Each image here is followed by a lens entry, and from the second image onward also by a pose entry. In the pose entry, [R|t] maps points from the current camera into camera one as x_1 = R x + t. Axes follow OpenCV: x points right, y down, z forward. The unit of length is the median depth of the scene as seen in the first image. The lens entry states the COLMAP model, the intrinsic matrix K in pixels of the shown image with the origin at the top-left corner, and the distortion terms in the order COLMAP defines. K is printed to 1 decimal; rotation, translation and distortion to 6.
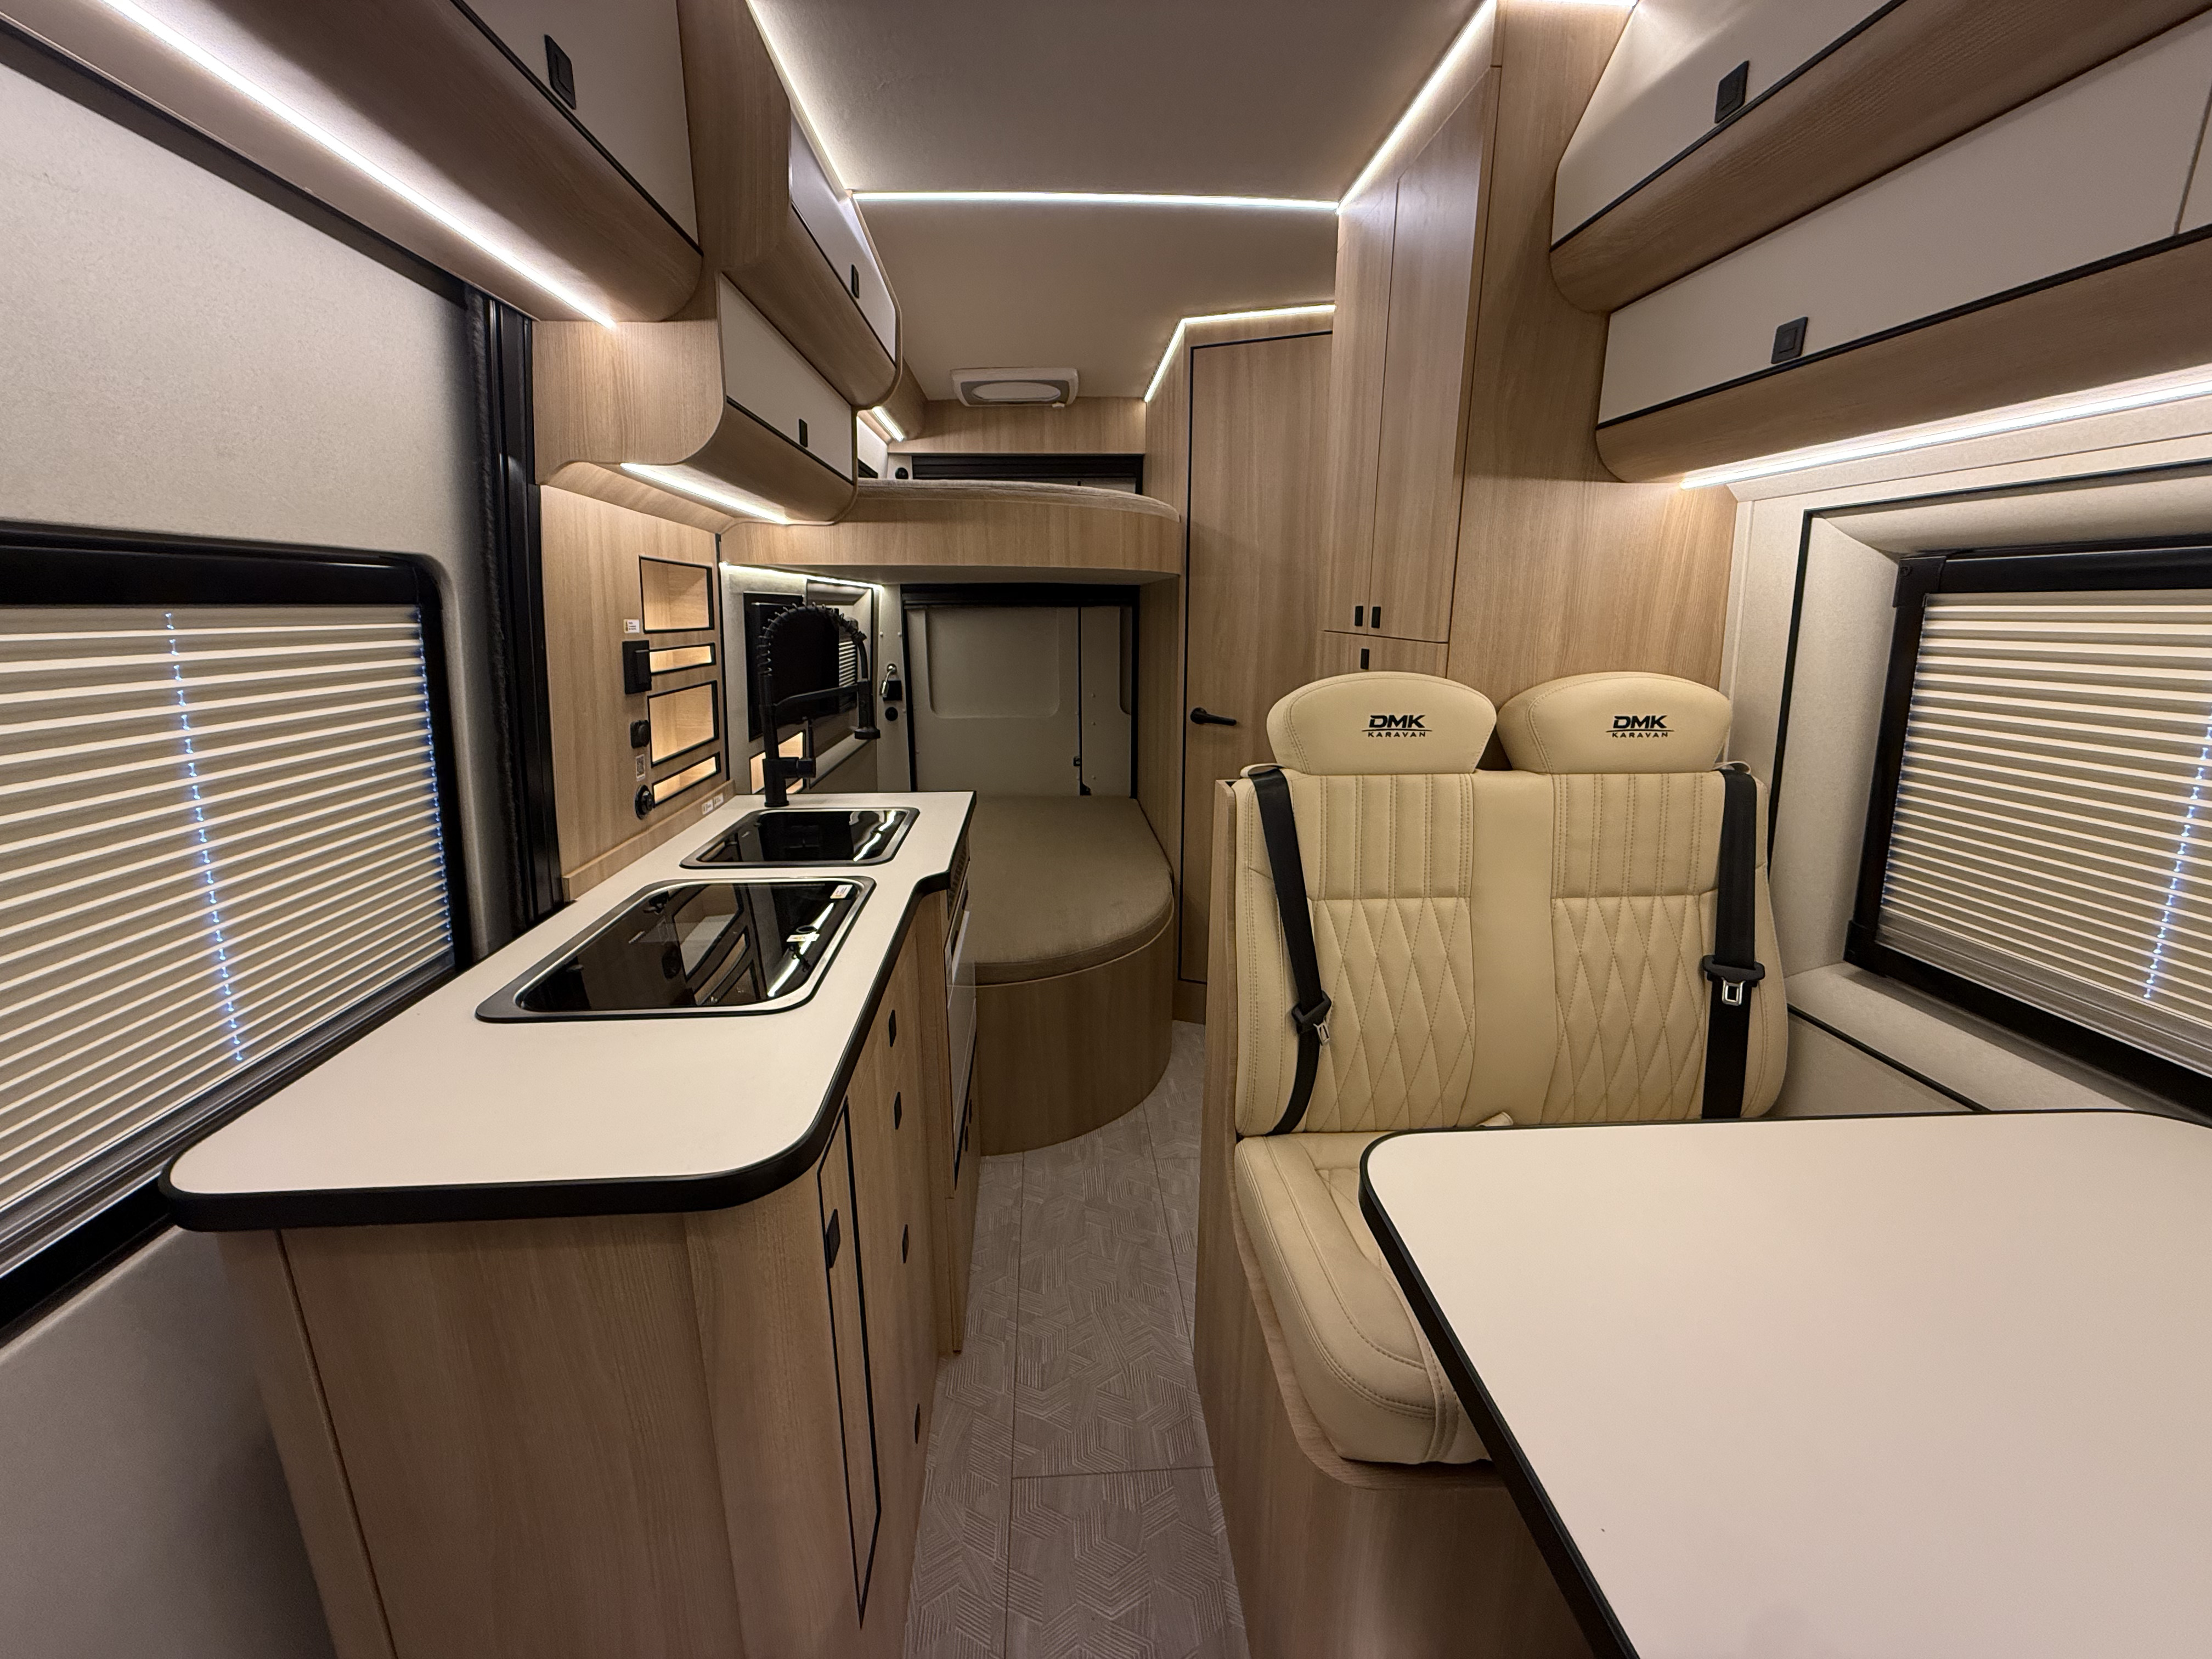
lens RADIAL K [[879.8, 0, 1100.8], [0, 879.8, 831.8], [0, 0, 1]] dist [0.000535, 0.000036]
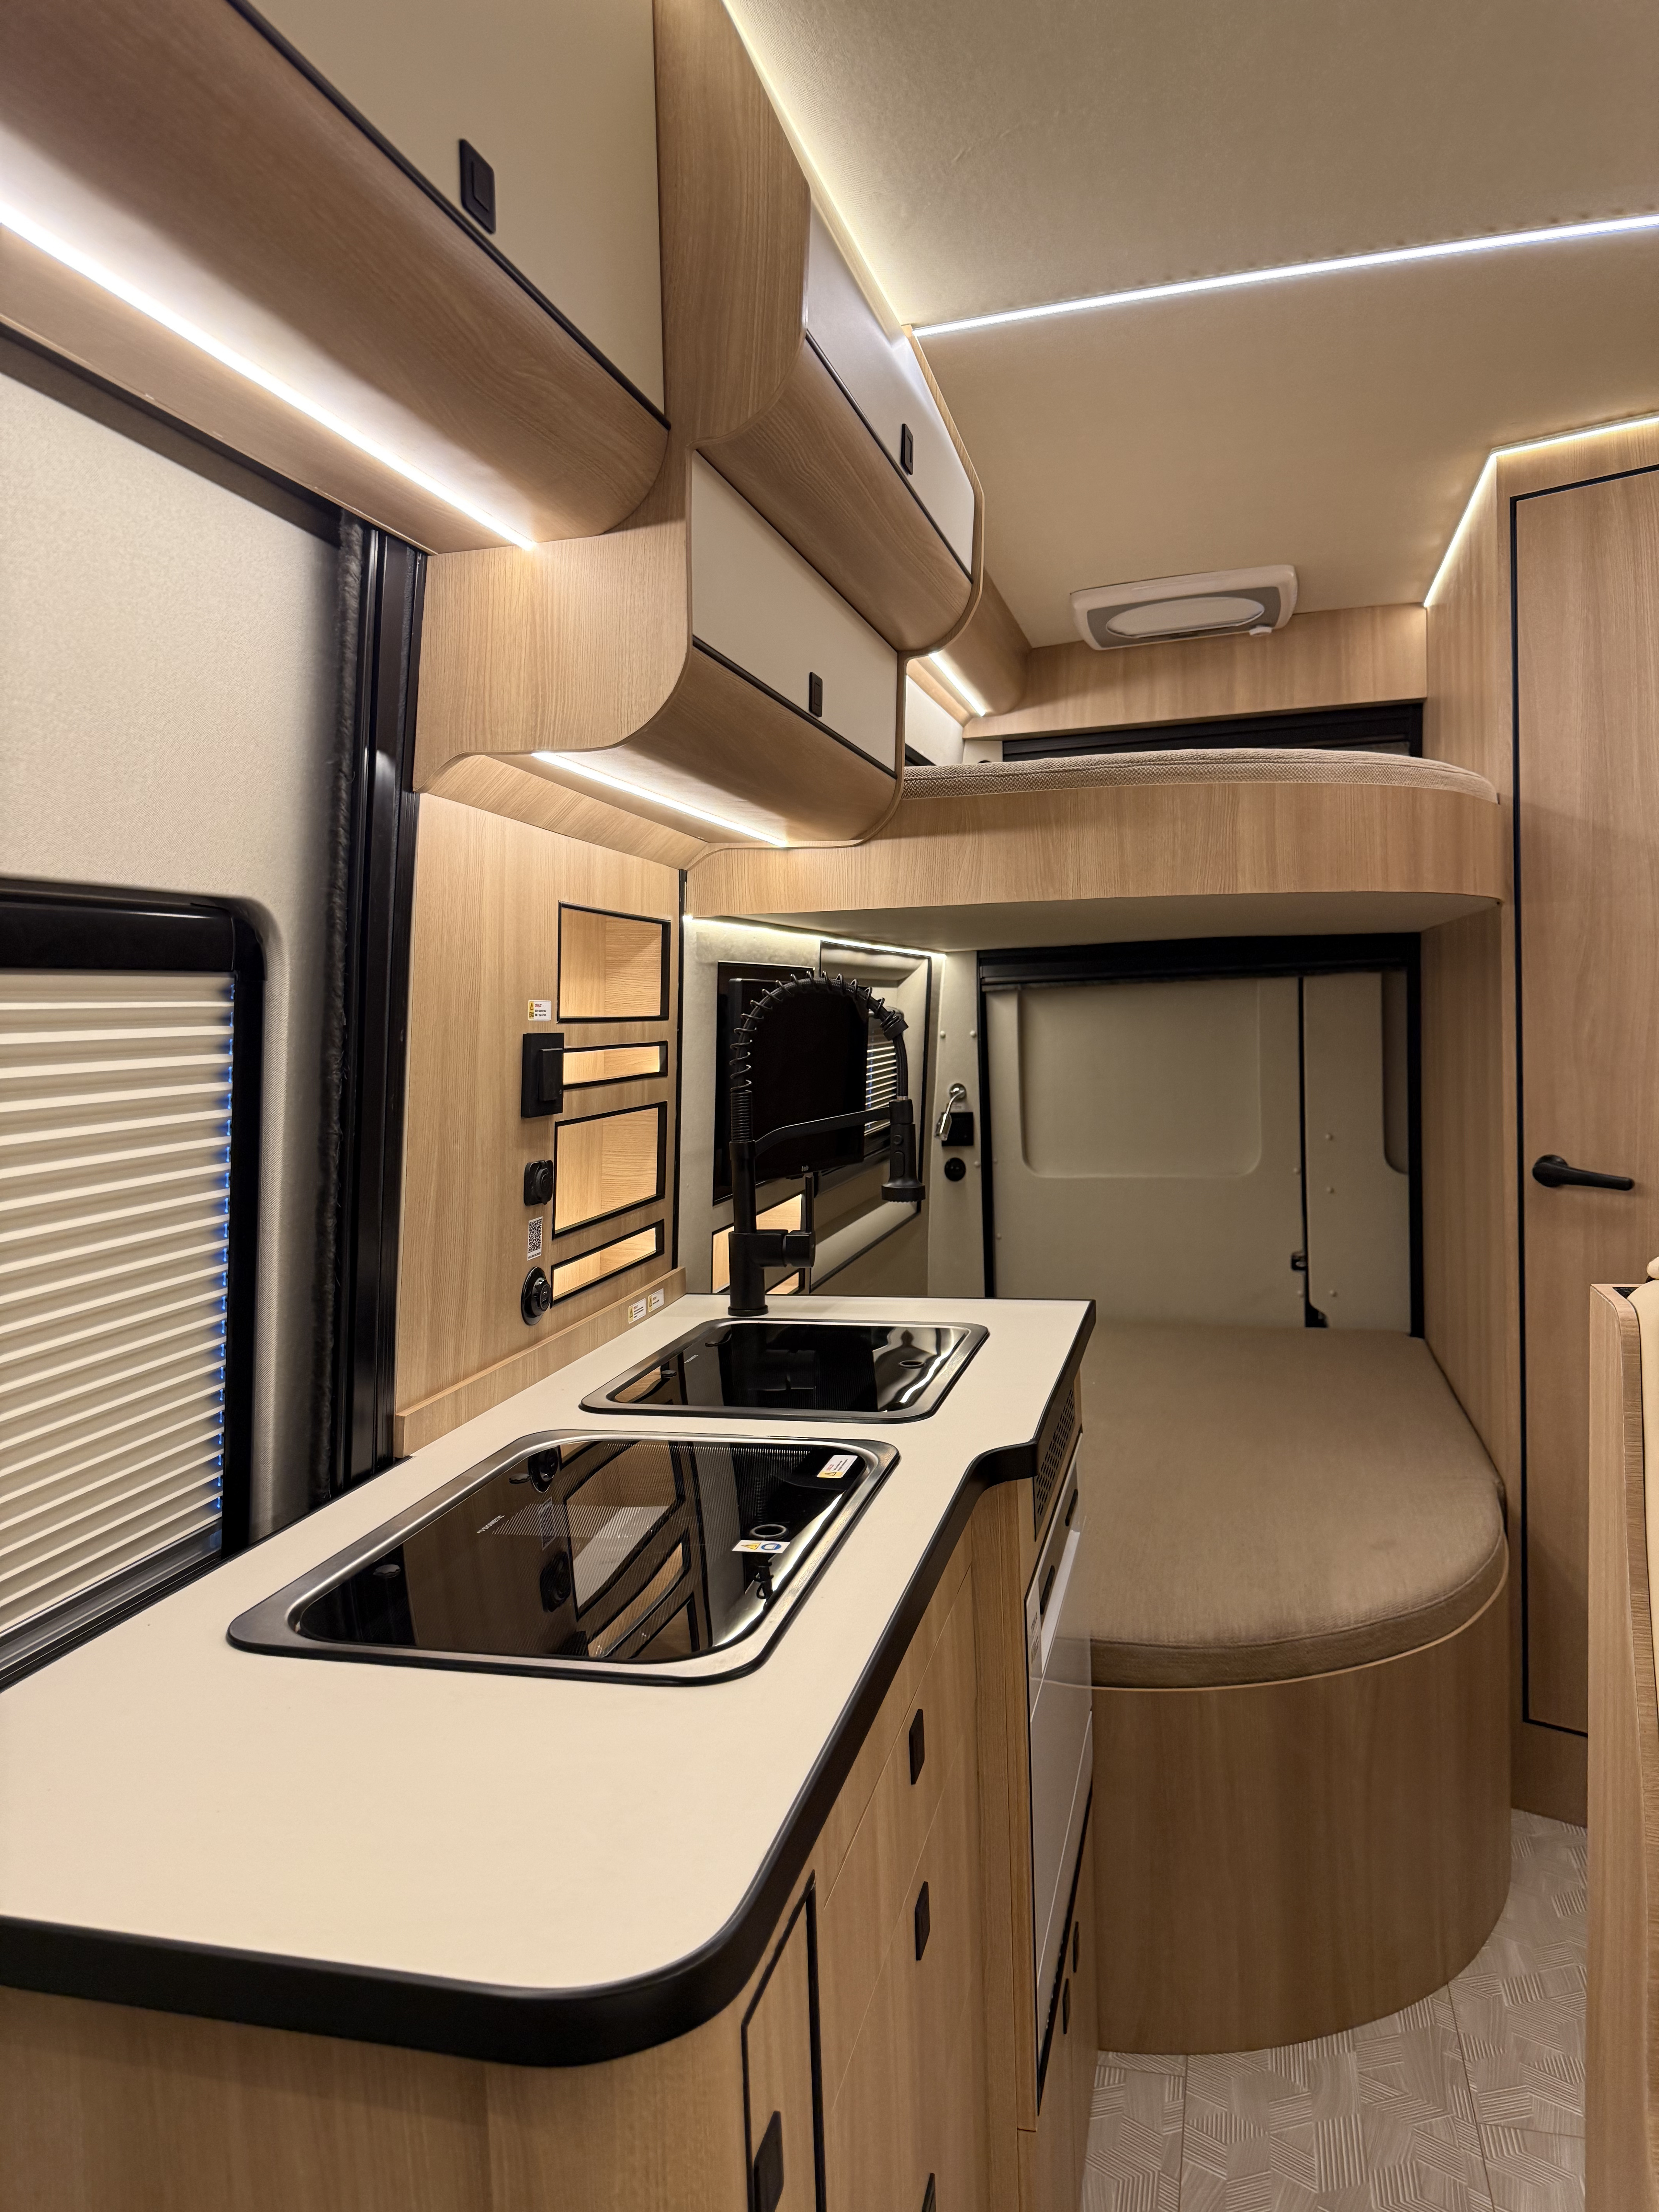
lens RADIAL K [[1566.9, 0, 825.9], [0, 1566.9, 1097.6], [0, 0, 1]] dist [0.059442, -0.082011]
pose [[0.949004, -0.011556, -0.315053, 0.008517], [-0.047331, 0.982779, -0.178619, 0.016621], [0.311692, 0.184422, 0.932114, 0.046857]]
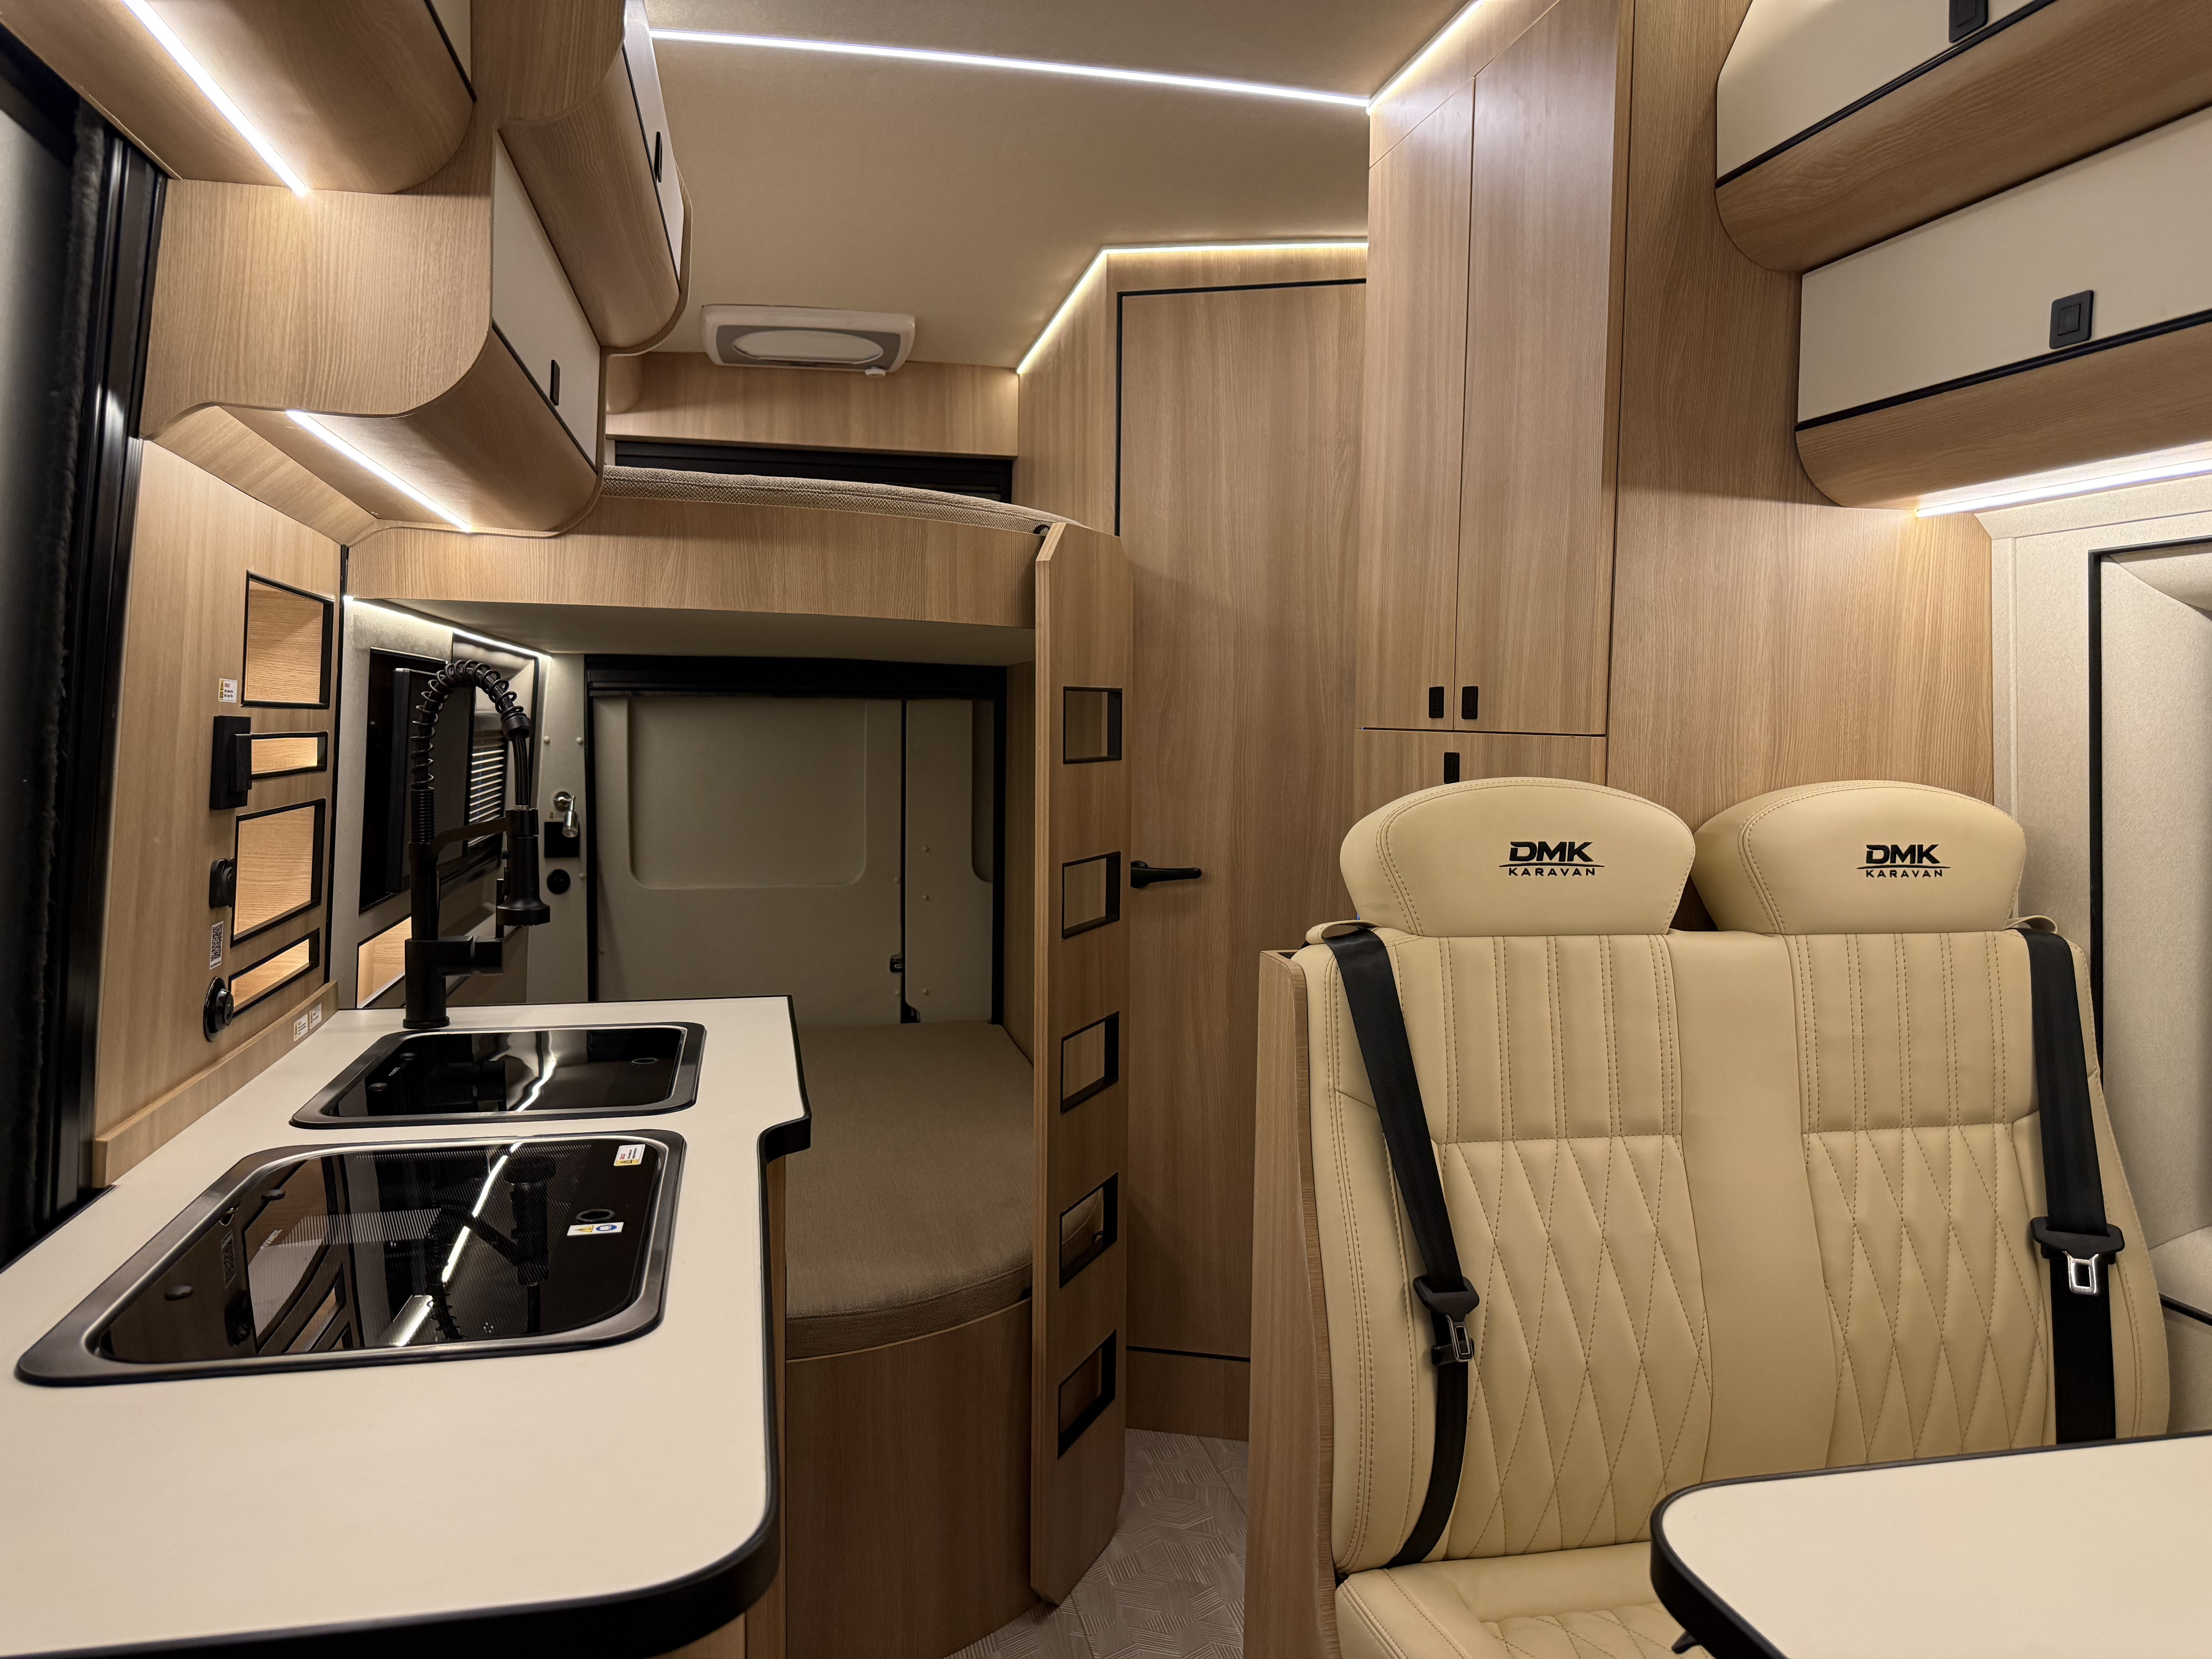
lens RADIAL K [[1566.9, 0, 1108.5], [0, 1566.9, 840.6], [0, 0, 1]] dist [0.059442, -0.082011]
pose [[0.987462, 0.001274, 0.157852, -0.153278], [0.025780, 0.985240, -0.169224, 0.048730], [-0.155737, 0.171172, 0.972855, -0.053545]]
